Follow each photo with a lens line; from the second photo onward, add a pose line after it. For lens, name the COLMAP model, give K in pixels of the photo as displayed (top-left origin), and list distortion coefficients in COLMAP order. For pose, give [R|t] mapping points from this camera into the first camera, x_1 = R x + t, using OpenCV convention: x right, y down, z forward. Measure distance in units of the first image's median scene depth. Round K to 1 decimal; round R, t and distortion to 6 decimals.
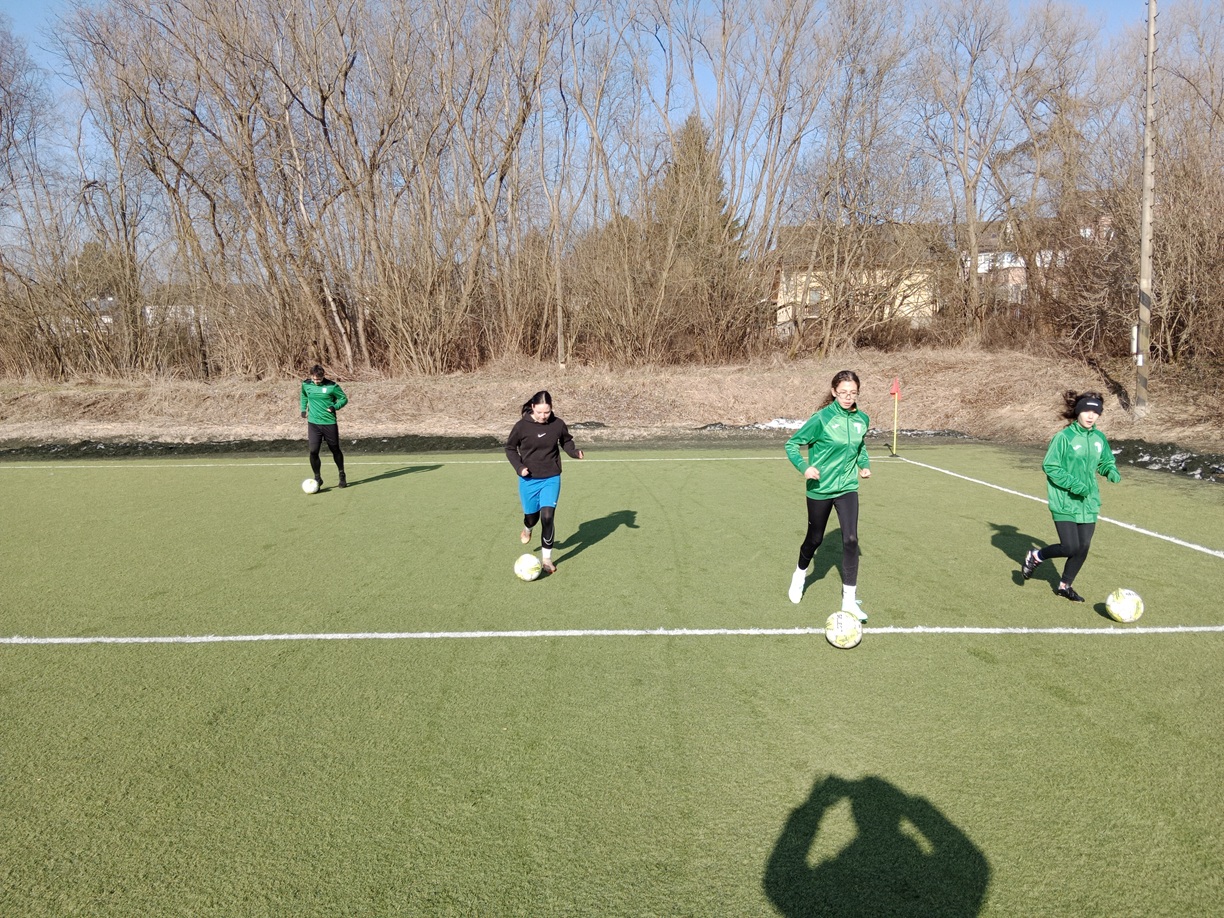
lens RADIAL K [[954.9, 0, 603.0], [0, 954.9, 450.0], [0, 0, 1]] dist [0.051339, -0.098635]
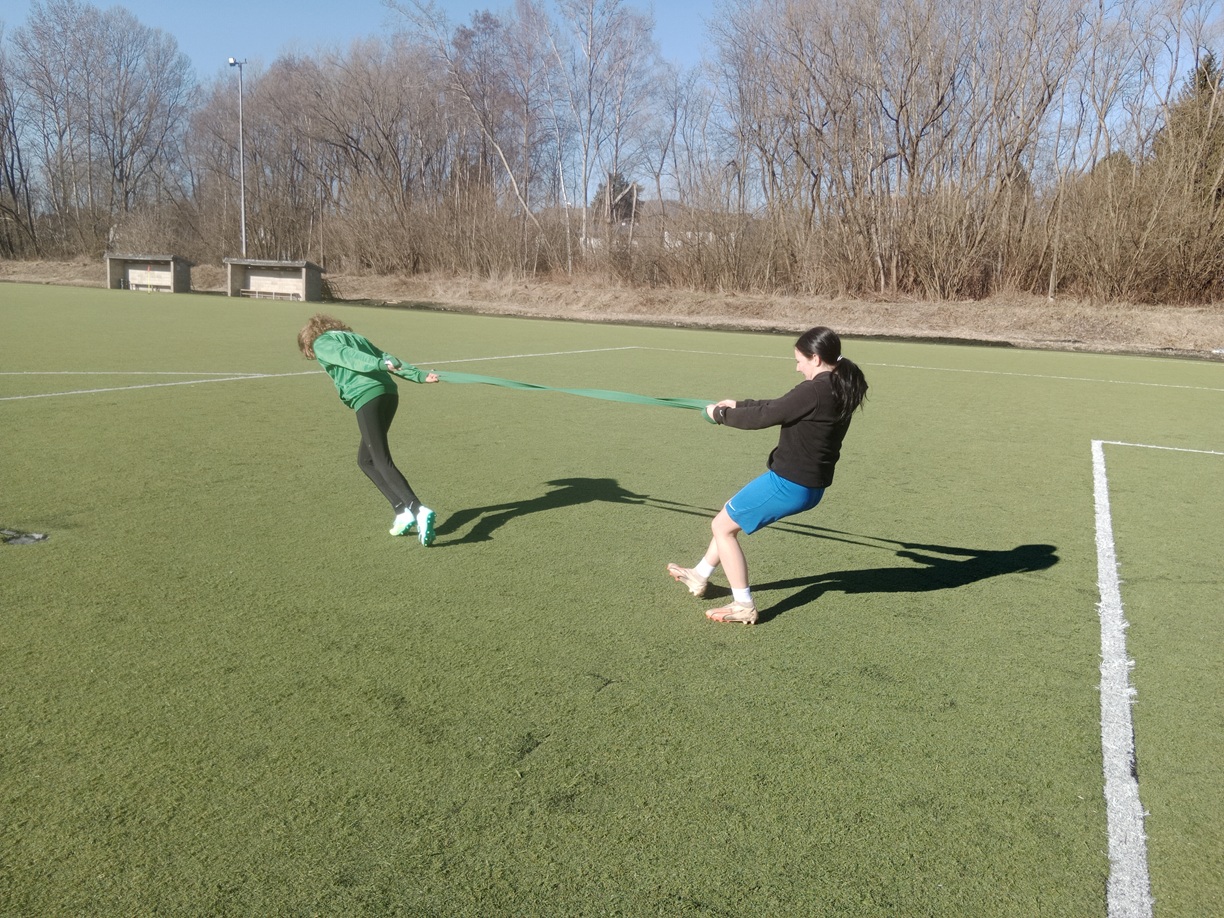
lens RADIAL K [[954.9, 0, 614.5], [0, 954.9, 464.4], [0, 0, 1]] dist [0.051339, -0.098635]
pose [[0.904503, 0.125892, -0.407463, -0.020358], [-0.087786, 0.989937, 0.110985, 0.051723], [0.417335, -0.064617, 0.906452, -0.564763]]
